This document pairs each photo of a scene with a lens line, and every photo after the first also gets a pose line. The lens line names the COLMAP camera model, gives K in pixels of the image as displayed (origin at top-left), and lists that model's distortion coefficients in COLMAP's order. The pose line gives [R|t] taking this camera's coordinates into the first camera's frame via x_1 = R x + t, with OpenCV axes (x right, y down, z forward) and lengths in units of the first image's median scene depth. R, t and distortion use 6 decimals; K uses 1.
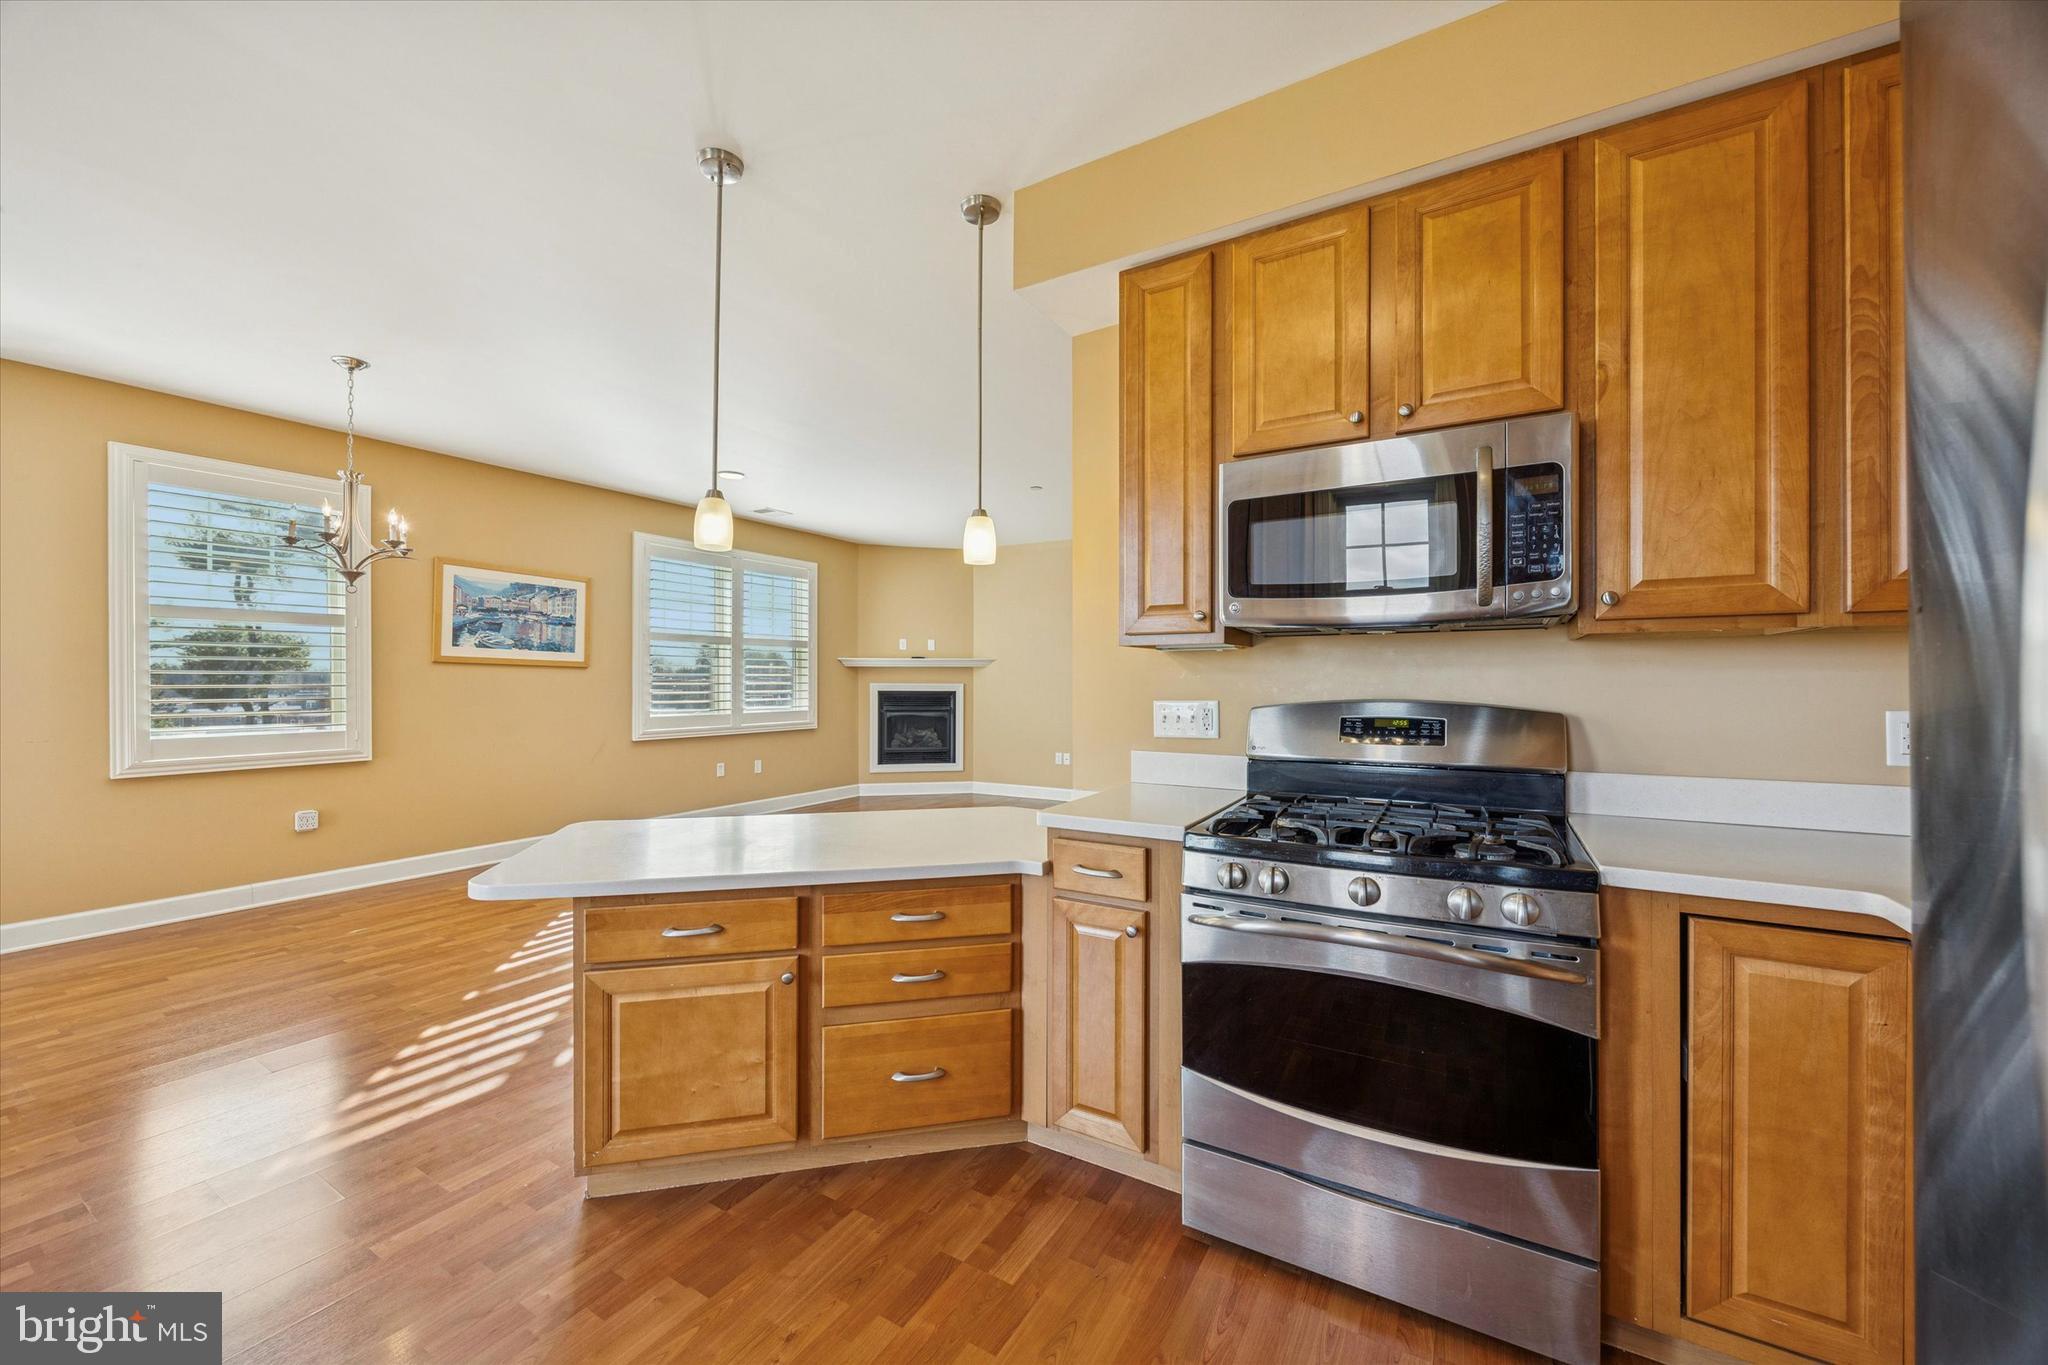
lens RADIAL K [[784.9, 0, 1024.0], [0, 784.9, 682.5], [0, 0, 1]] dist [-0.000394, 0.000011]
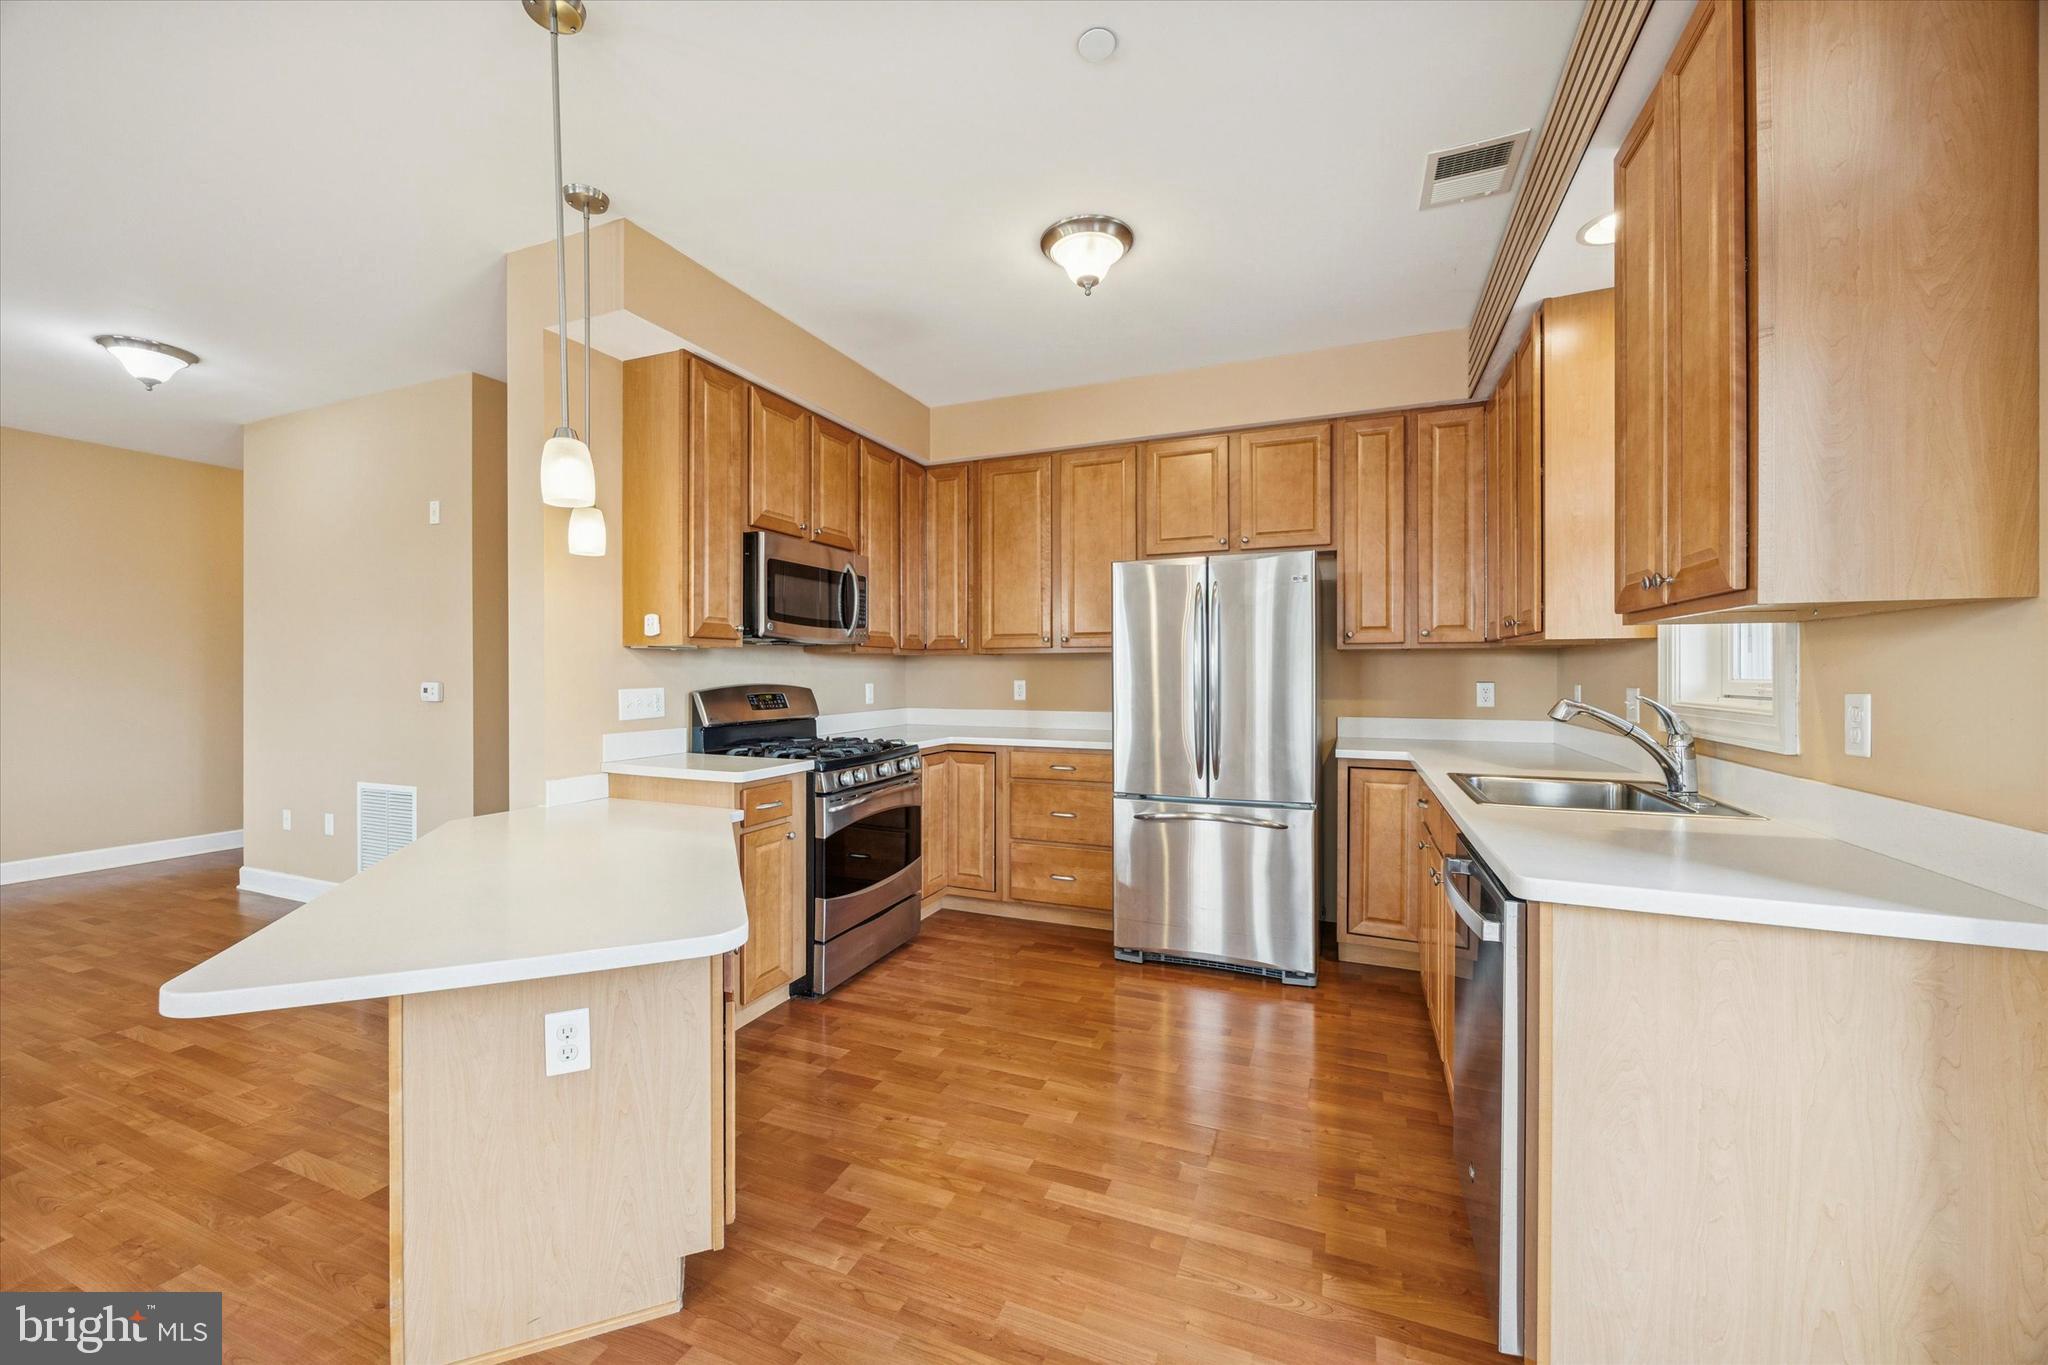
lens RADIAL K [[779.6, 0, 1018.7], [0, 779.6, 679.3], [0, 0, 1]] dist [-0.000404, 0.000300]
pose [[-0.150281, -0.009363, 0.988599, -1.262835], [0.002730, 0.999947, 0.009886, -0.002942], [-0.988640, 0.004185, -0.150247, 0.694464]]
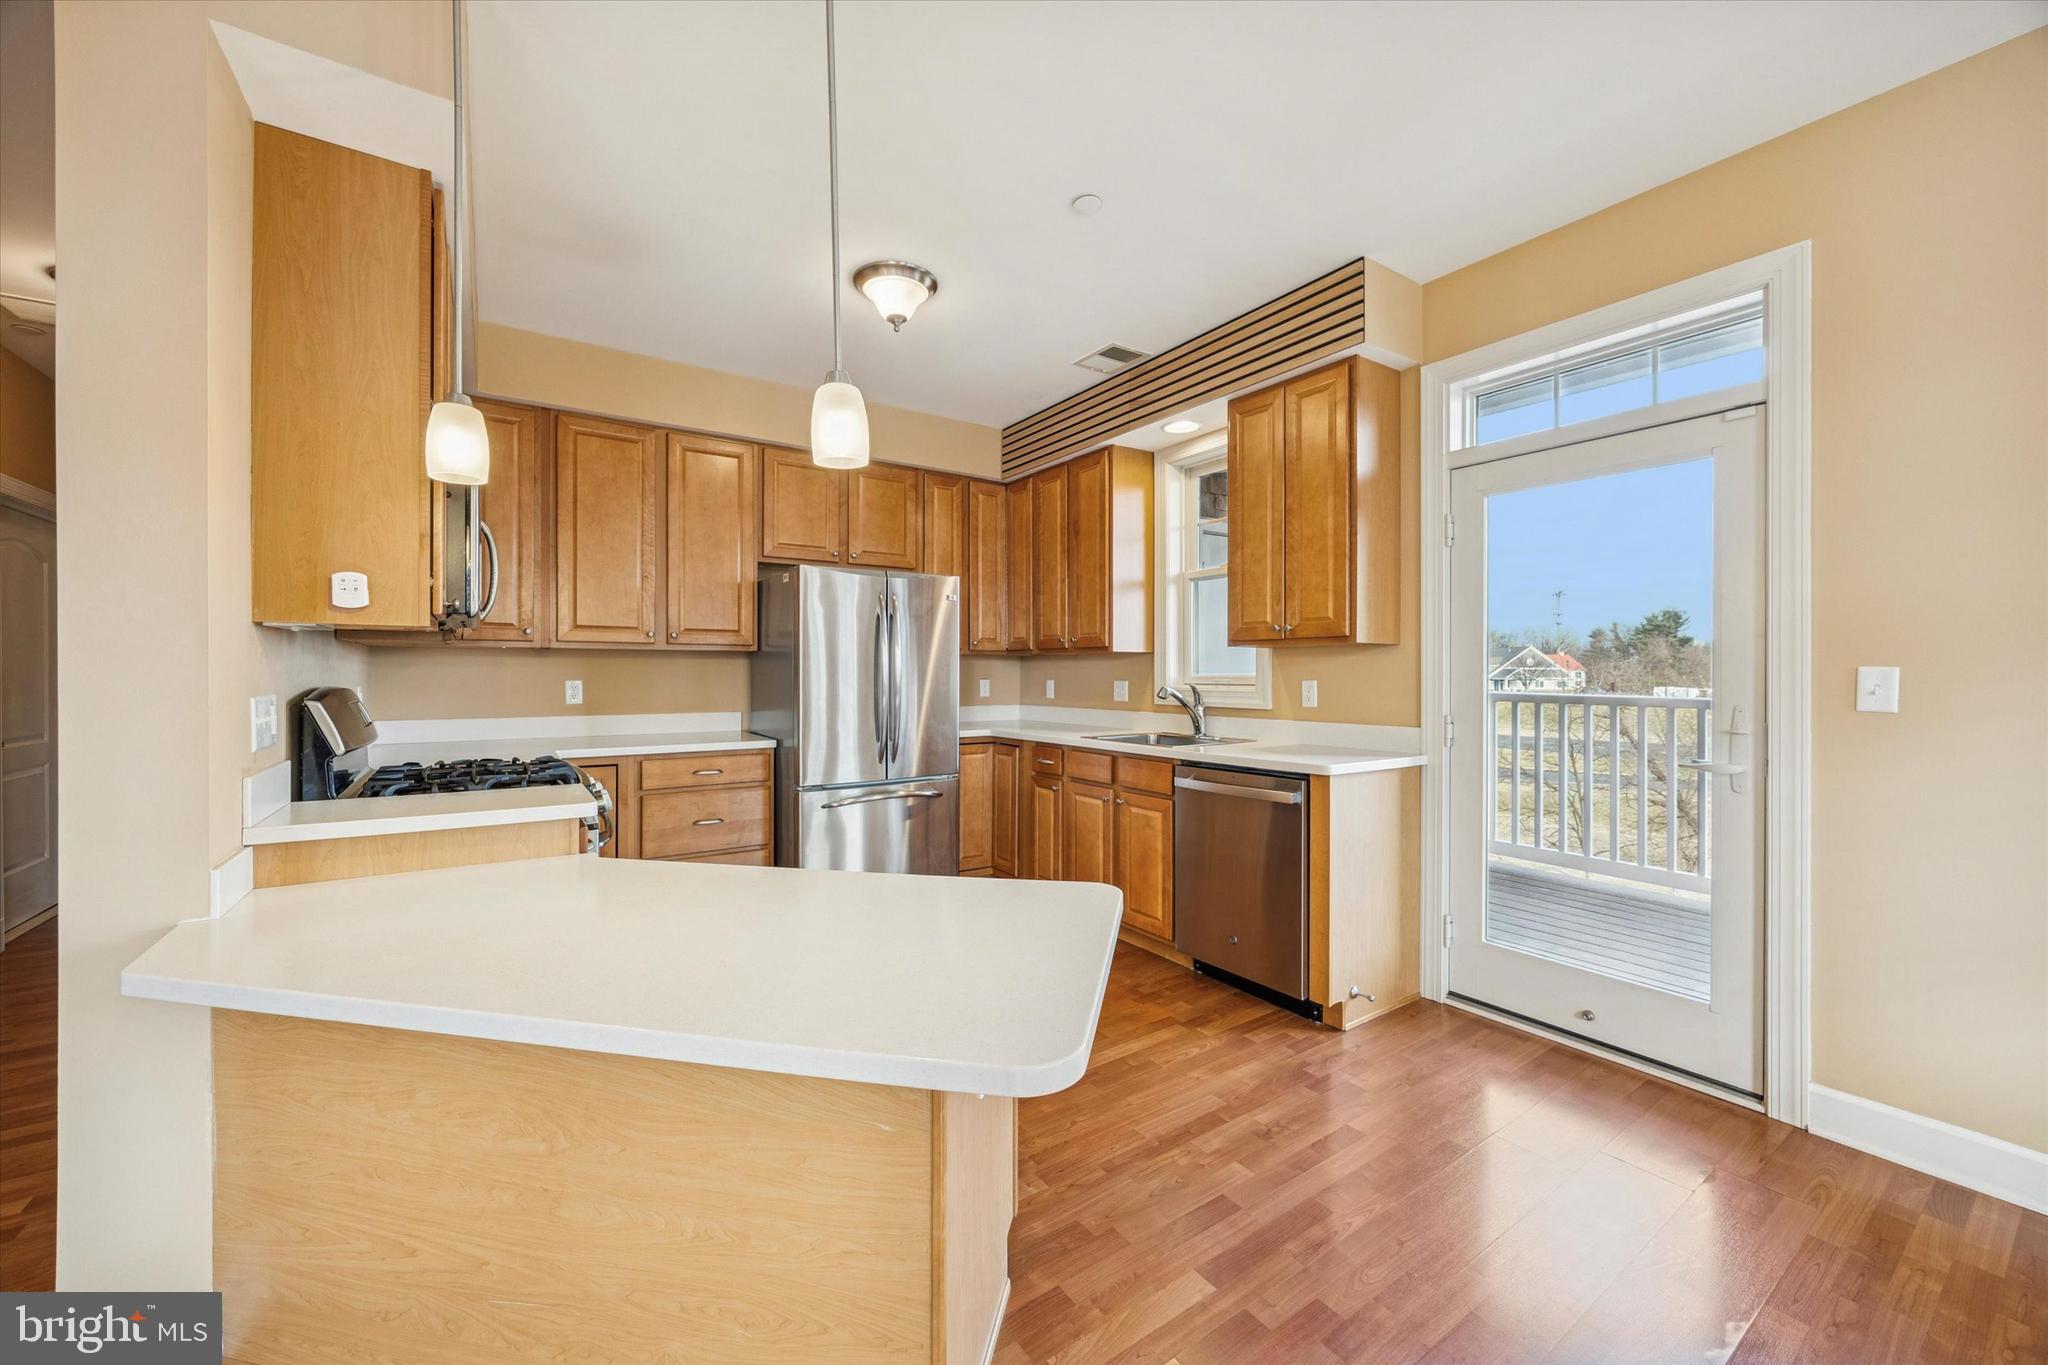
lens RADIAL K [[778.6, 0, 1015.9], [0, 778.6, 677.5], [0, 0, 1]] dist [0.001216, 0.000243]
pose [[-0.909279, -0.003665, 0.416170, -0.817787], [-0.000884, 0.999976, 0.006874, 0.001218], [-0.416186, 0.005882, -0.909261, 1.573673]]
